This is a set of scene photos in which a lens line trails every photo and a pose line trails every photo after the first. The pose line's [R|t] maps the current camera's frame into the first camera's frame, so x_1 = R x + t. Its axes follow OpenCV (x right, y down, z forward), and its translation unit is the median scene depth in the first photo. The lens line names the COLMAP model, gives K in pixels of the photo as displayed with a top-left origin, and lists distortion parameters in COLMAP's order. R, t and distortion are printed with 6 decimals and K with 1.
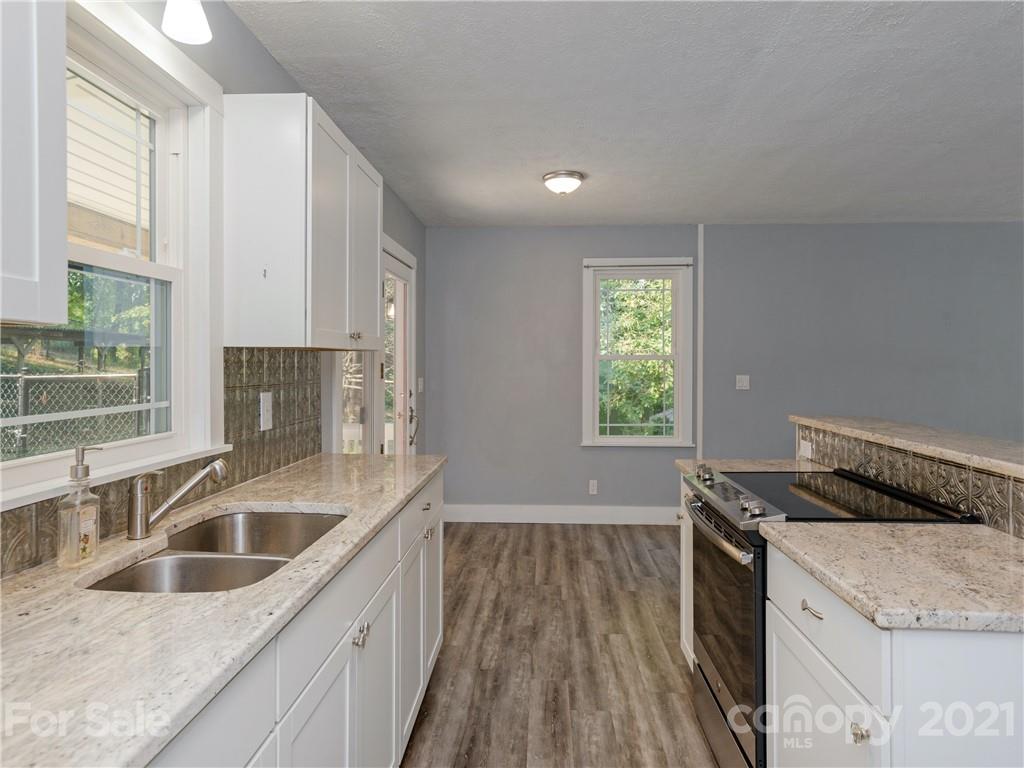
lens RADIAL K [[594.0, 0, 503.2], [0, 594.0, 365.5], [0, 0, 1]] dist [0.006822, 0.001676]
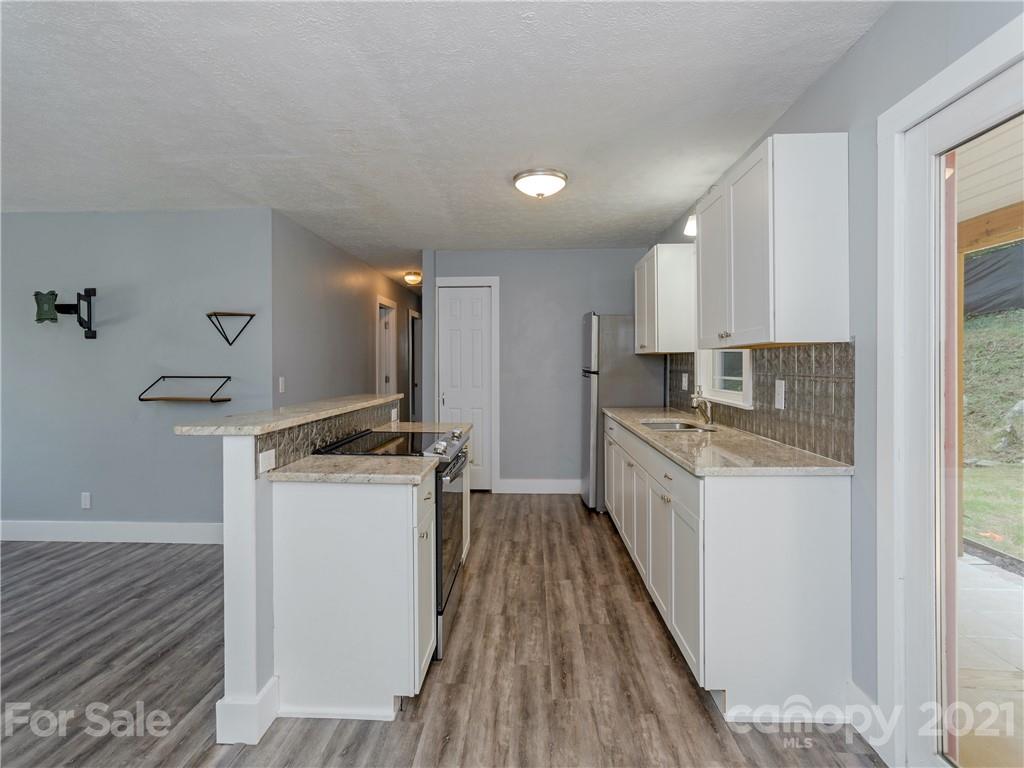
lens RADIAL K [[503.2, 0, 514.5], [0, 503.2, 362.8], [0, 0, 1]] dist [-0.011359, 0.011695]
pose [[-0.999313, 0.002633, -0.036958, 0.196320], [0.002550, 0.999994, 0.002291, 0.002641], [0.036964, 0.002196, -0.999314, 1.794521]]
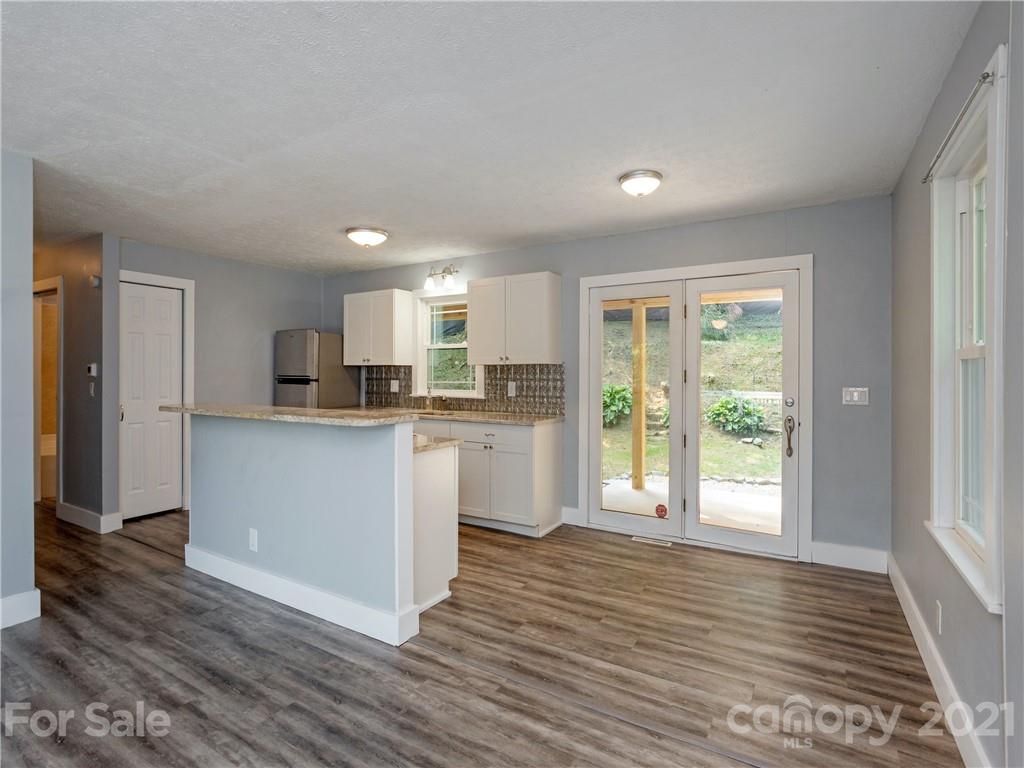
lens RADIAL K [[503.2, 0, 516.0], [0, 503.2, 374.3], [0, 0, 1]] dist [-0.011359, 0.011695]
pose [[-0.441719, 0.000877, -0.897153, 1.341889], [-0.004052, 0.999987, 0.002972, 0.005789], [0.897144, 0.004948, -0.441710, 1.707877]]
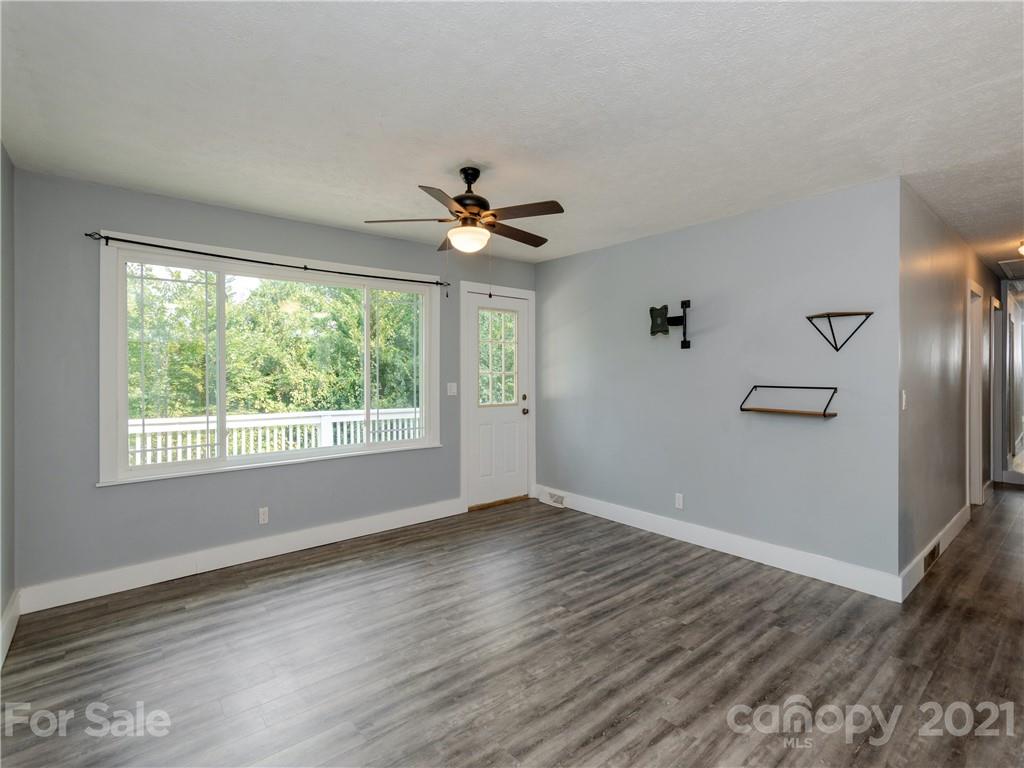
lens RADIAL K [[503.2, 0, 488.9], [0, 503.2, 375.6], [0, 0, 1]] dist [-0.011359, 0.011695]
pose [[-0.693393, -0.004578, 0.720545, 0.662350], [0.000864, 0.999974, 0.007185, 0.003520], [-0.720559, 0.005604, -0.693370, 1.788591]]
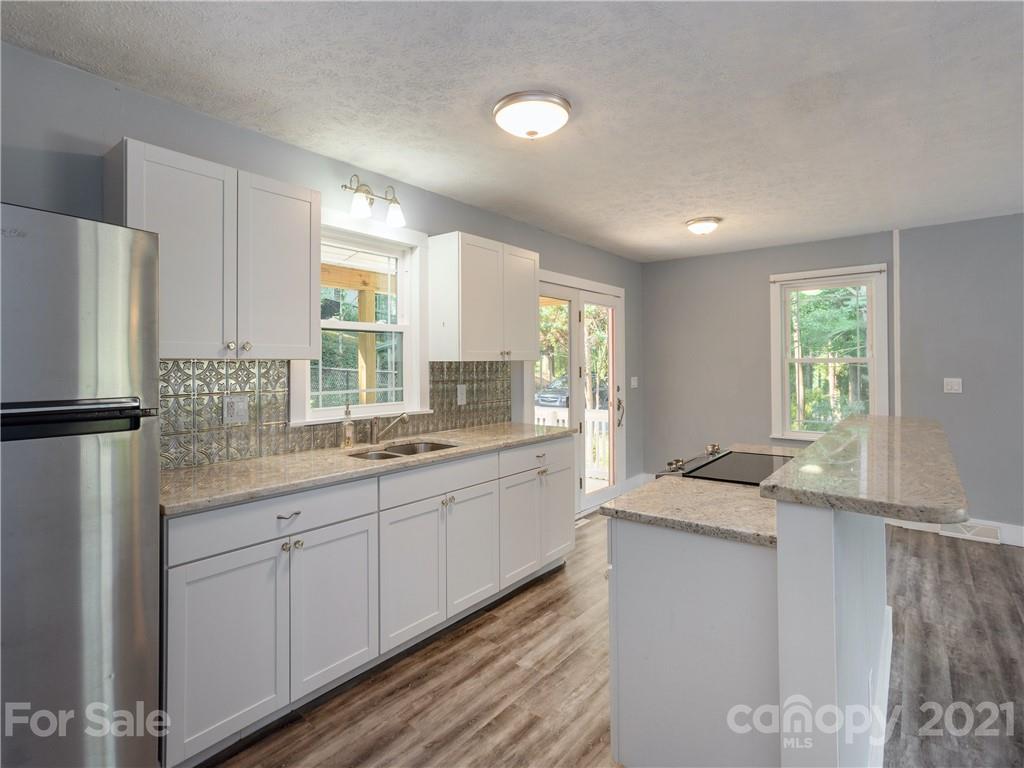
lens RADIAL K [[503.2, 0, 505.2], [0, 503.2, 356.4], [0, 0, 1]] dist [-0.011359, 0.011695]
pose [[0.816869, -0.015318, -0.576619, 0.538102], [0.003964, 0.999773, -0.020945, -0.008228], [0.576809, 0.014824, 0.816744, -0.184514]]
